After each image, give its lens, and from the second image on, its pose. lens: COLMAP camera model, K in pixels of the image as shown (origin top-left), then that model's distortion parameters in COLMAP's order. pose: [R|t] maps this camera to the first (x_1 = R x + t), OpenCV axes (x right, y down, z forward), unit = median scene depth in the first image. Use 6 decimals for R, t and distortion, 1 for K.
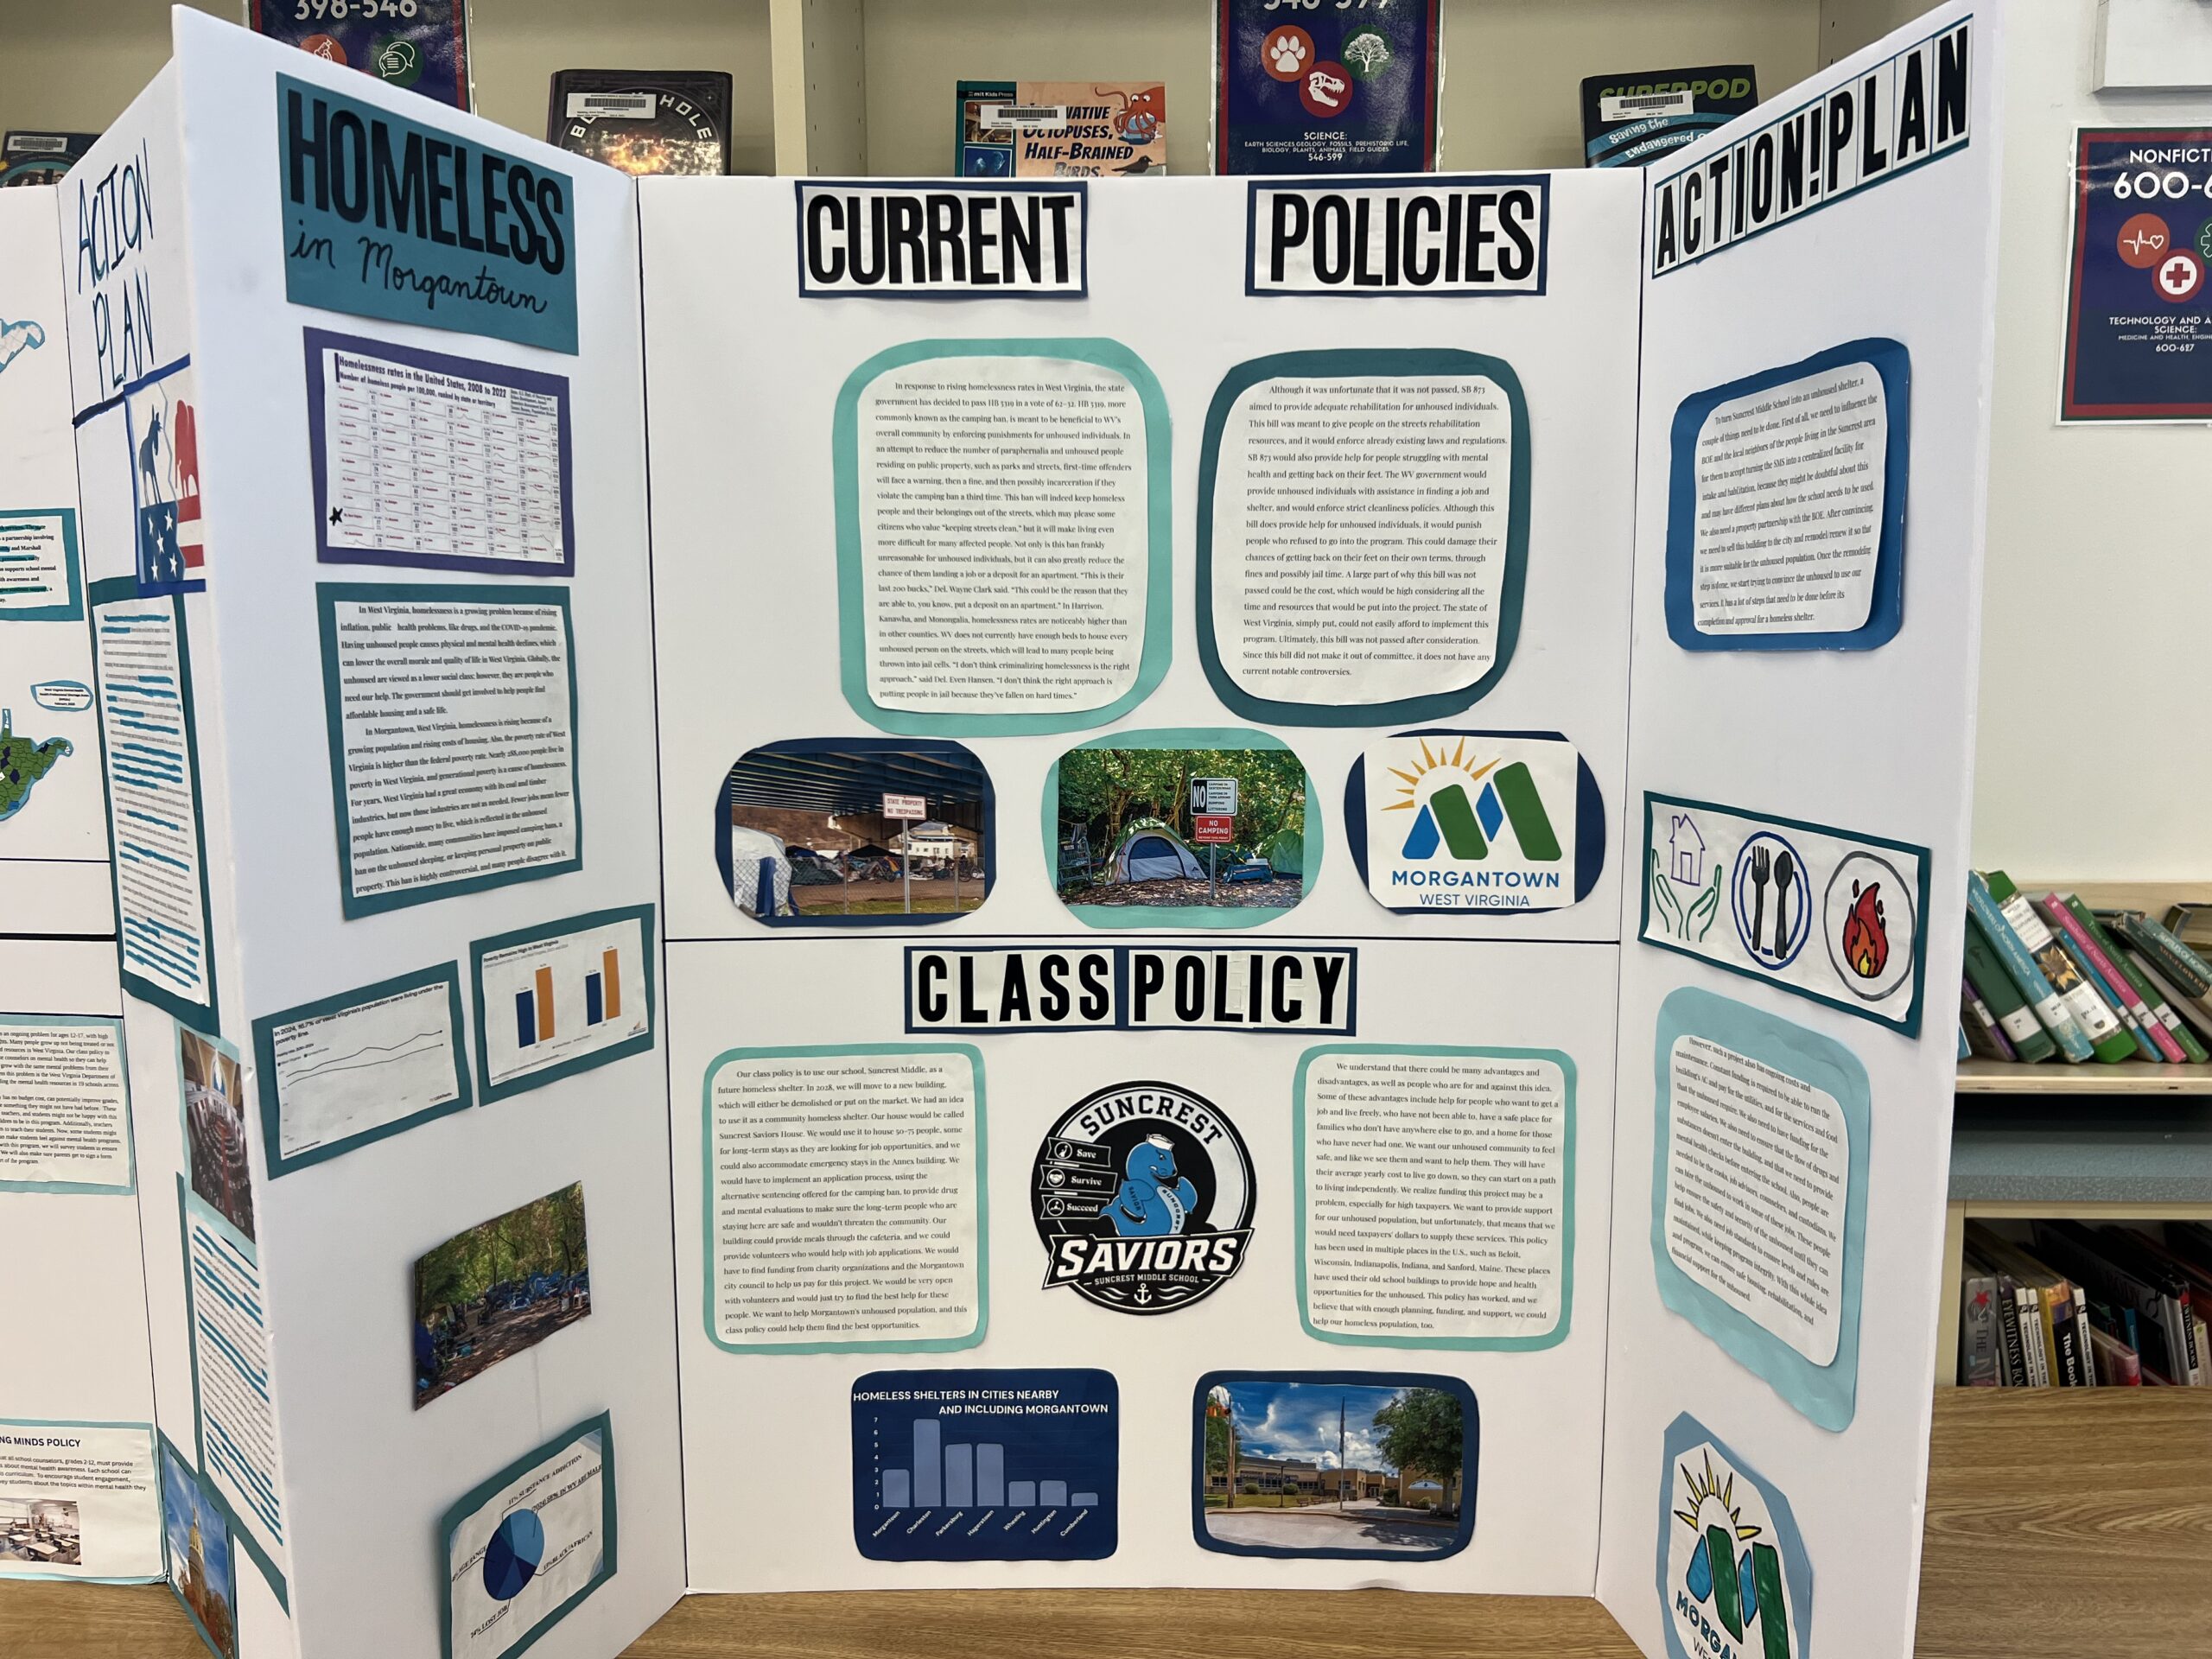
lens RADIAL K [[1710.5, 0, 1132.1], [0, 1710.5, 838.1], [0, 0, 1]] dist [0.041648, -0.055372]
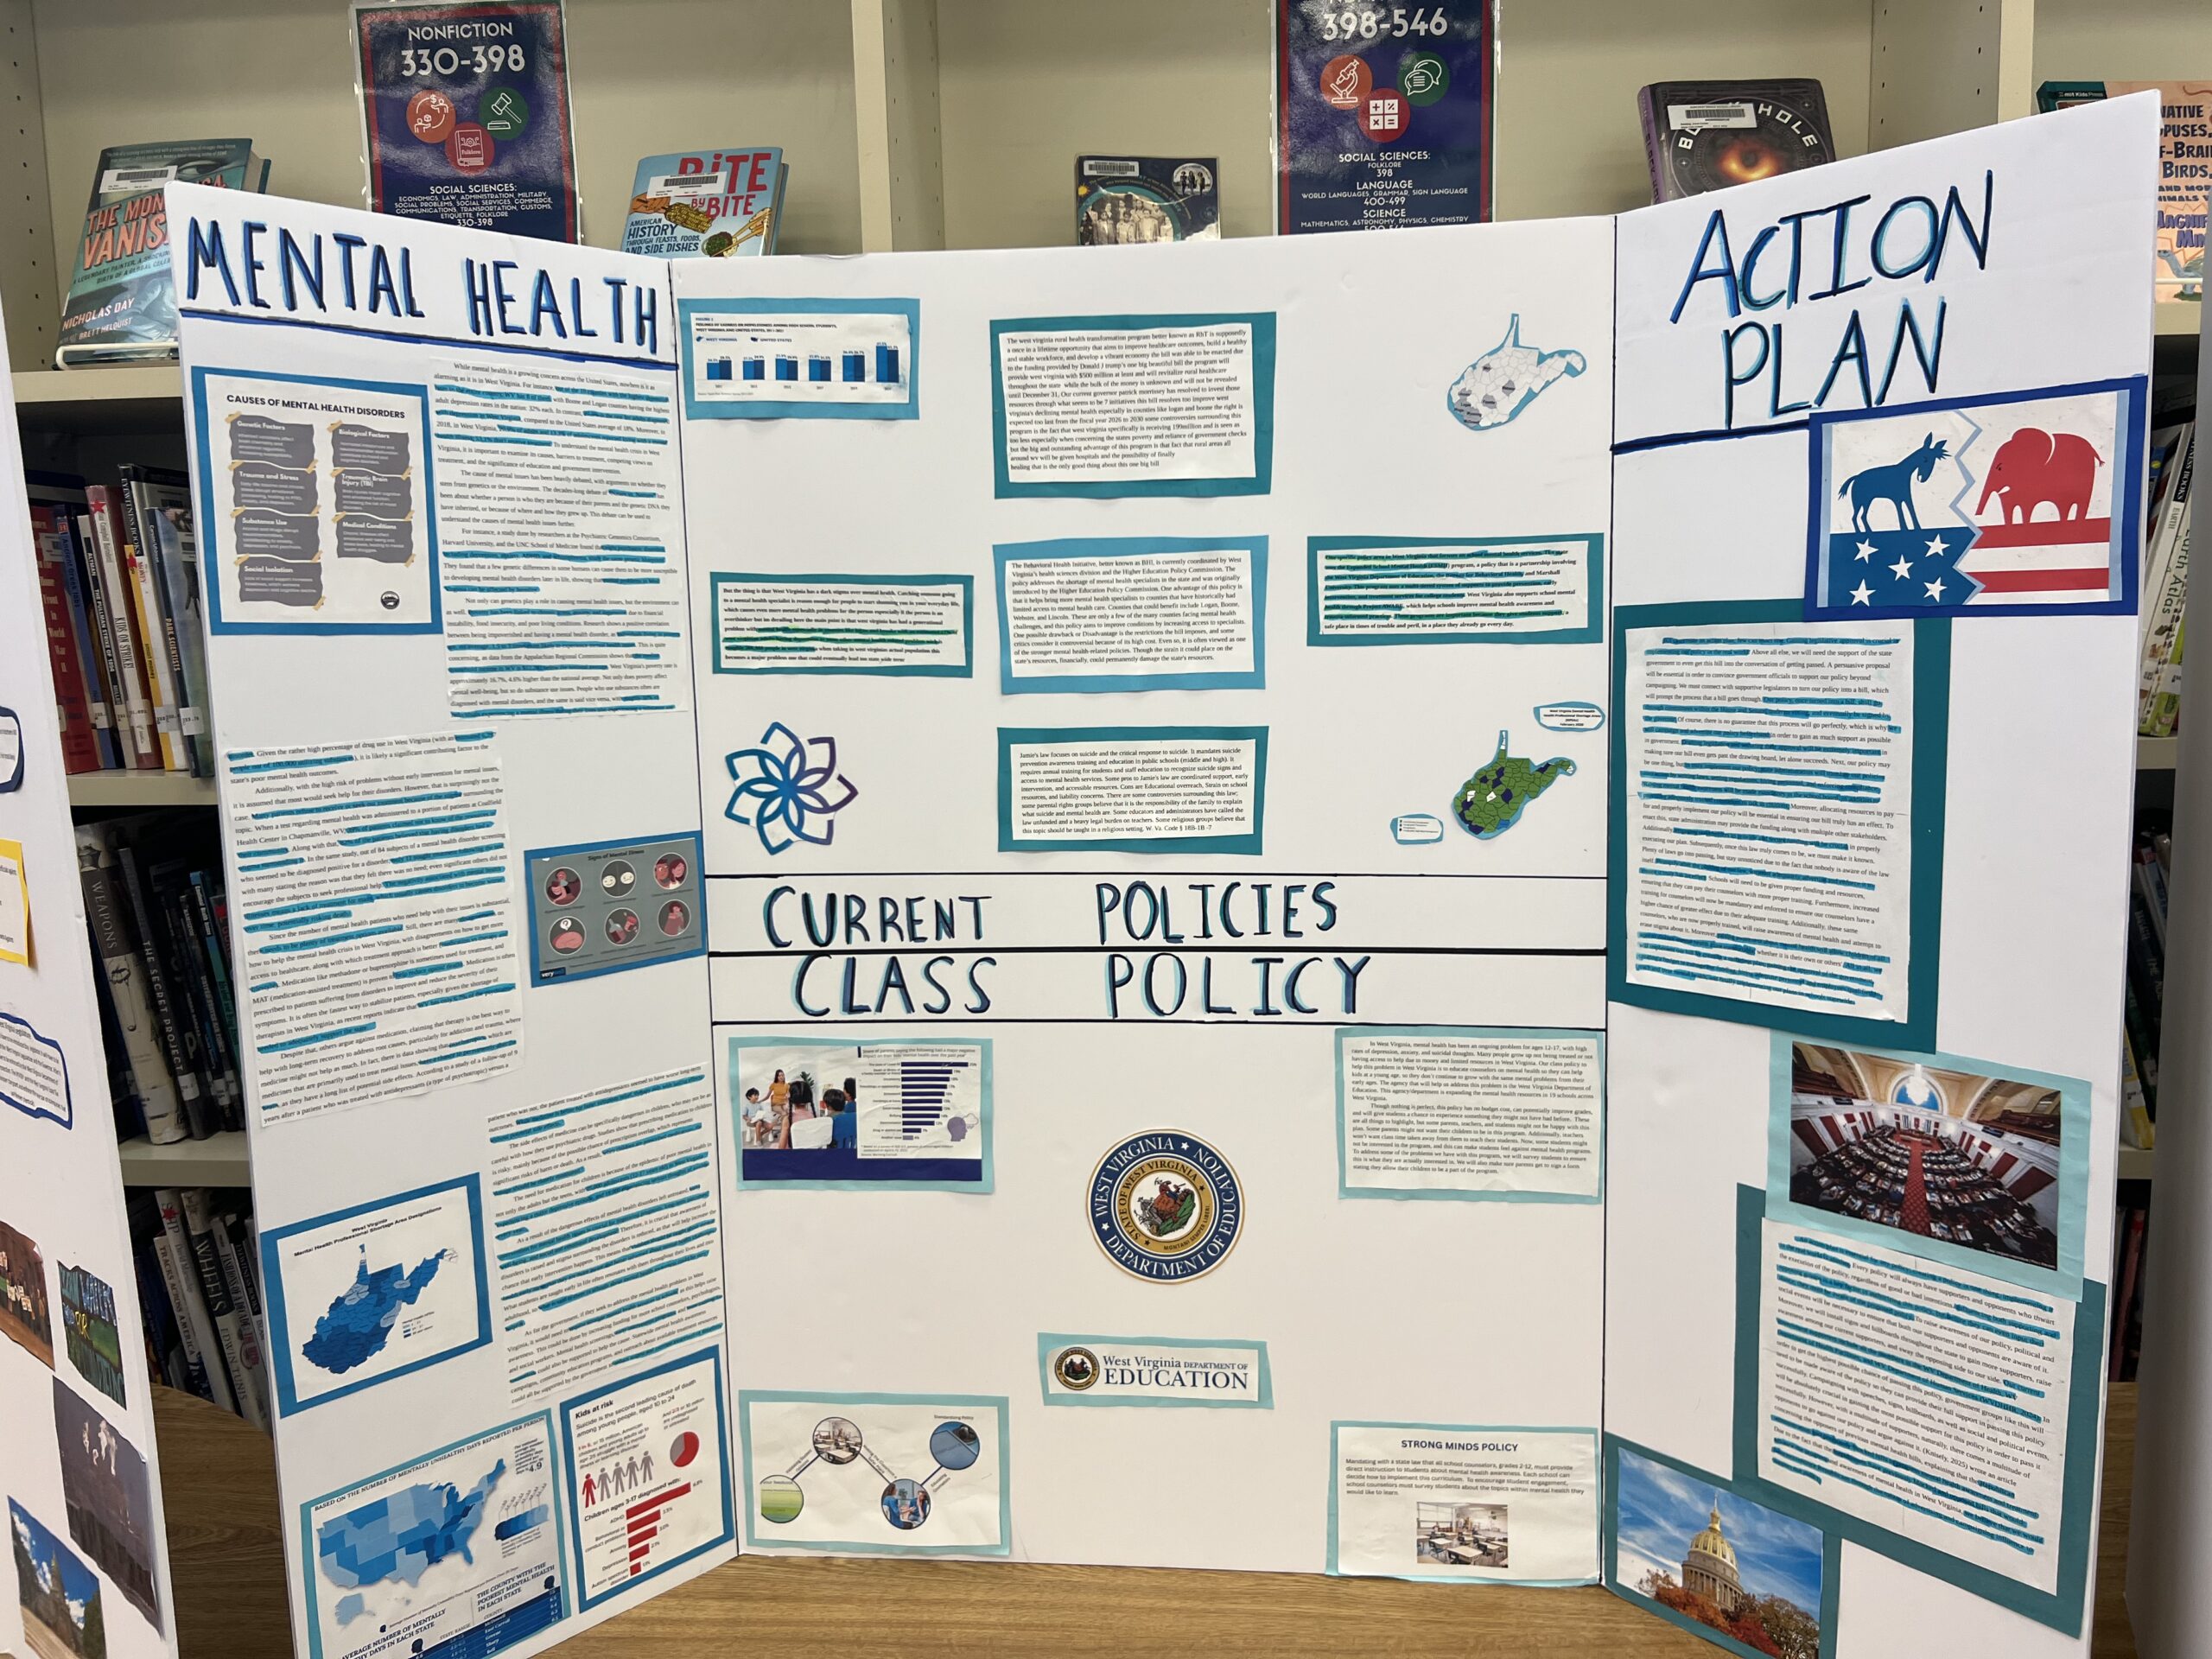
lens RADIAL K [[1718.1, 0, 1163.2], [0, 1718.1, 831.9], [0, 0, 1]] dist [0.044599, -0.069564]
pose [[0.999295, -0.010941, -0.035909, -0.798577], [0.011069, 0.999933, 0.003346, -0.019643], [0.035870, -0.003741, 0.999349, -0.029380]]
